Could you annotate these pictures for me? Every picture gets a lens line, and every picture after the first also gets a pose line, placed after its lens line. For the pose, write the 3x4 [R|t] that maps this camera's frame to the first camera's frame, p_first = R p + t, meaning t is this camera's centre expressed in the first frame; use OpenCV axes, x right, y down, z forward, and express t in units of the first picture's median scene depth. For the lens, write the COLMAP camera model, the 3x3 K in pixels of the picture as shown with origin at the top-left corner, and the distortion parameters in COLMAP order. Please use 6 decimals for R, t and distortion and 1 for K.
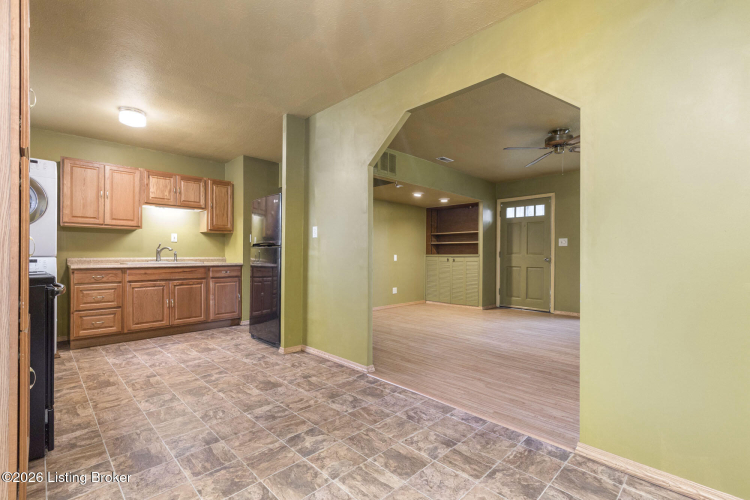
lens RADIAL K [[336.6, 0, 372.0], [0, 336.6, 256.0], [0, 0, 1]] dist [0.000956, -0.000011]
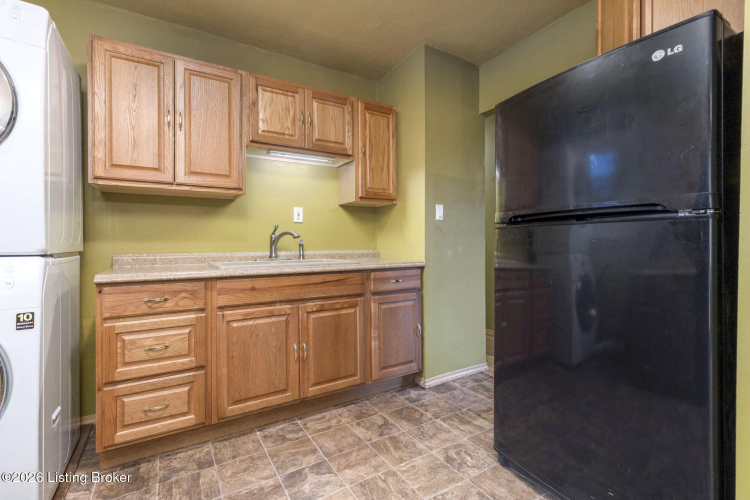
lens RADIAL K [[342.2, 0, 375.5], [0, 342.2, 246.1], [0, 0, 1]] dist [0.006926, 0.000069]
pose [[0.972443, -0.009465, -0.232948, -0.389748], [0.008959, 0.999955, -0.003228, -0.001833], [0.232968, 0.001052, 0.972484, 0.568417]]
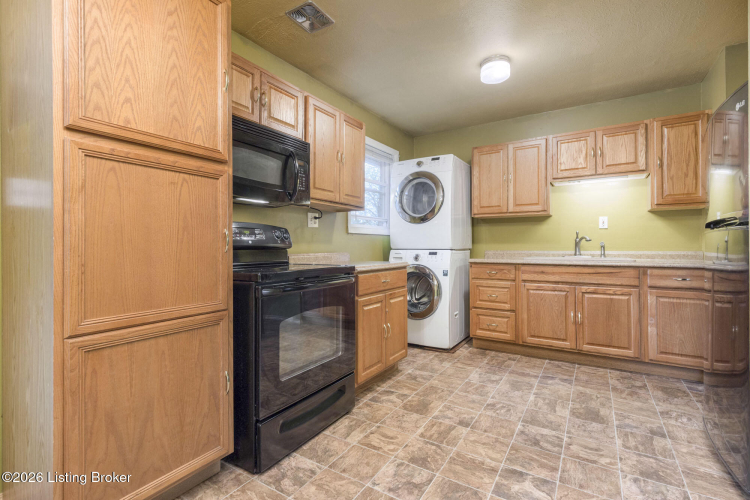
lens RADIAL K [[349.7, 0, 372.4], [0, 349.7, 242.4], [0, 0, 1]] dist [0.016177, 0.000099]
pose [[0.232907, -0.012254, -0.972422, 0.005555], [-0.002271, 0.999911, -0.013145, -0.003459], [0.972496, 0.005270, 0.232858, 0.426588]]
